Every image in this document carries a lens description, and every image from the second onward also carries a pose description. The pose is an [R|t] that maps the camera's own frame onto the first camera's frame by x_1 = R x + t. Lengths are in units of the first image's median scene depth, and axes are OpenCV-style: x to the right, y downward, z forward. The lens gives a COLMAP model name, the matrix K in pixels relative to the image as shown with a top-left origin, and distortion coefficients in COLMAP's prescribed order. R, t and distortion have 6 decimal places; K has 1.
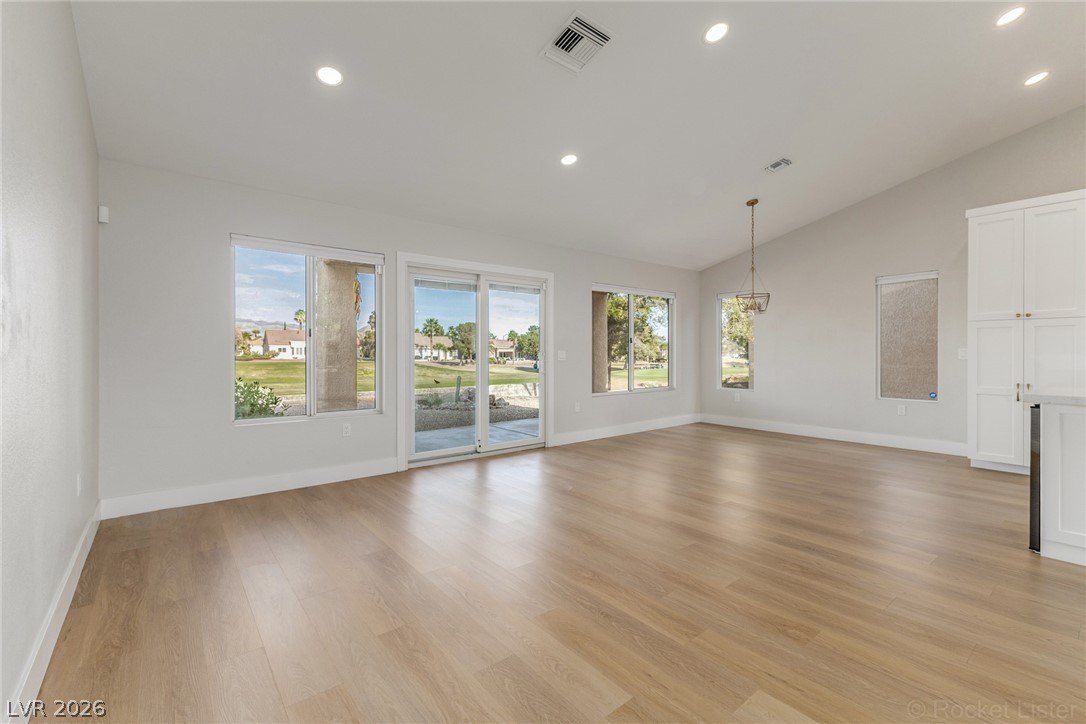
lens RADIAL K [[471.6, 0, 543.3], [0, 471.6, 353.7], [0, 0, 1]] dist [0.007893, -0.000847]
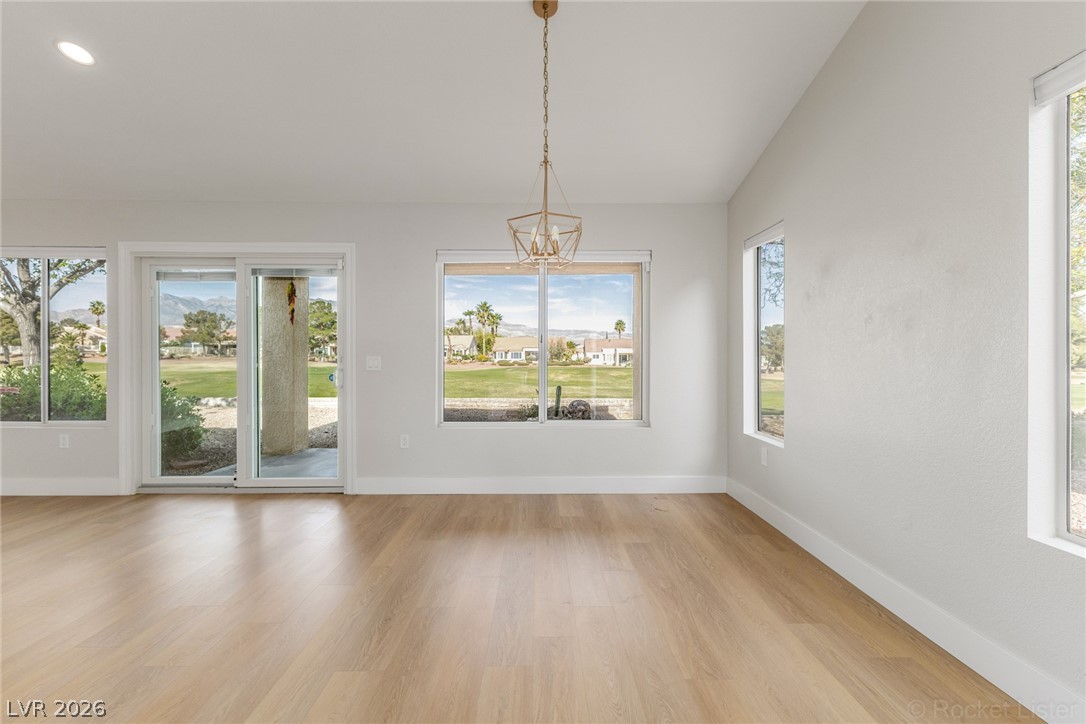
lens RADIAL K [[468.1, 0, 544.0], [0, 468.1, 357.3], [0, 0, 1]] dist [0.007987, 0.000255]
pose [[0.786189, -0.000499, -0.617986, 0.666783], [-0.003075, 0.999984, -0.004720, -0.002028], [0.617979, 0.005611, 0.786175, 0.634391]]
